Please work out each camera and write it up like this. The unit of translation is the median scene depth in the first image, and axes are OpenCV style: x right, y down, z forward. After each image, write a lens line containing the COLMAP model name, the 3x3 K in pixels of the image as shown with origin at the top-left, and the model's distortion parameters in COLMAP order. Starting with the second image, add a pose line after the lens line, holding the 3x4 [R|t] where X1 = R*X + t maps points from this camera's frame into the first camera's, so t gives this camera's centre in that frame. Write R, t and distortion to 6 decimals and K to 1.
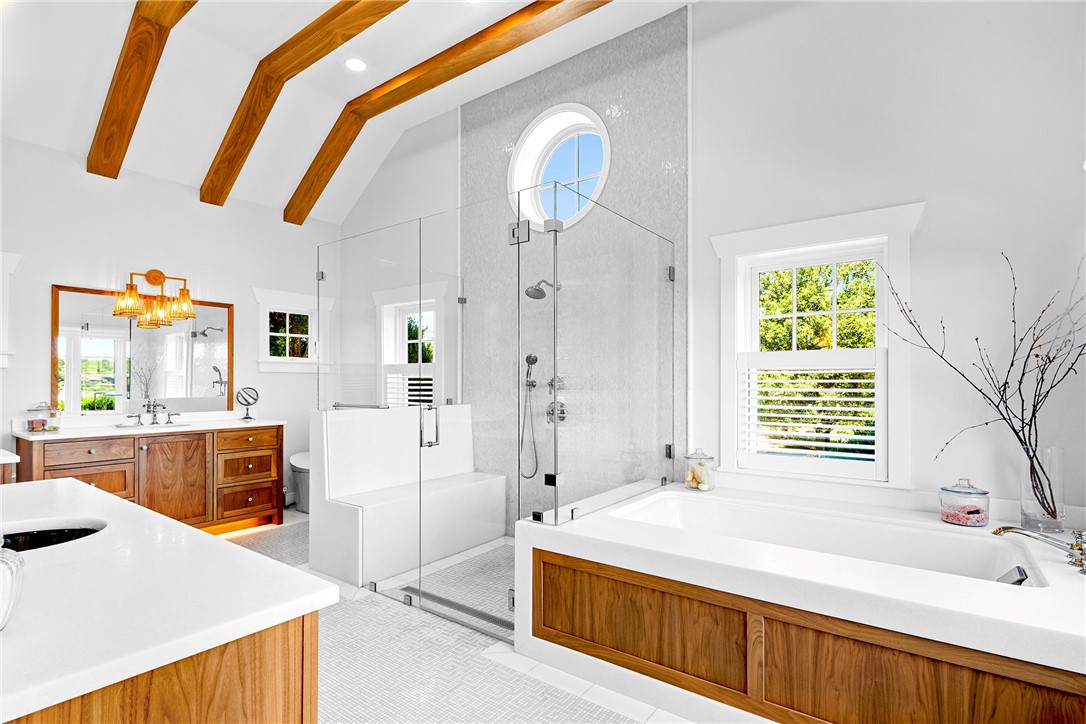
lens RADIAL K [[533.0, 0, 541.1], [0, 533.0, 370.3], [0, 0, 1]] dist [0.001808, -0.009325]
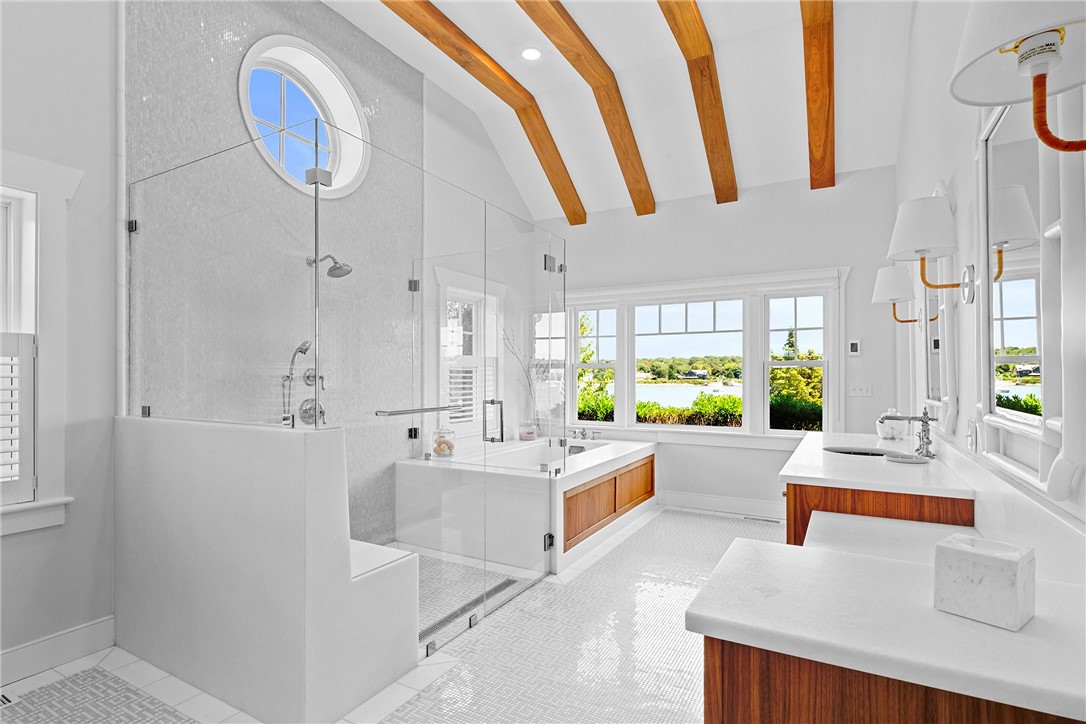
lens RADIAL K [[533.0, 0, 541.1], [0, 533.0, 370.3], [0, 0, 1]] dist [0.001808, -0.009325]
pose [[-0.130239, 0.004076, 0.991474, -1.443184], [-0.024417, 0.999675, -0.007317, 0.016357], [-0.991182, -0.025162, -0.130097, 1.268522]]
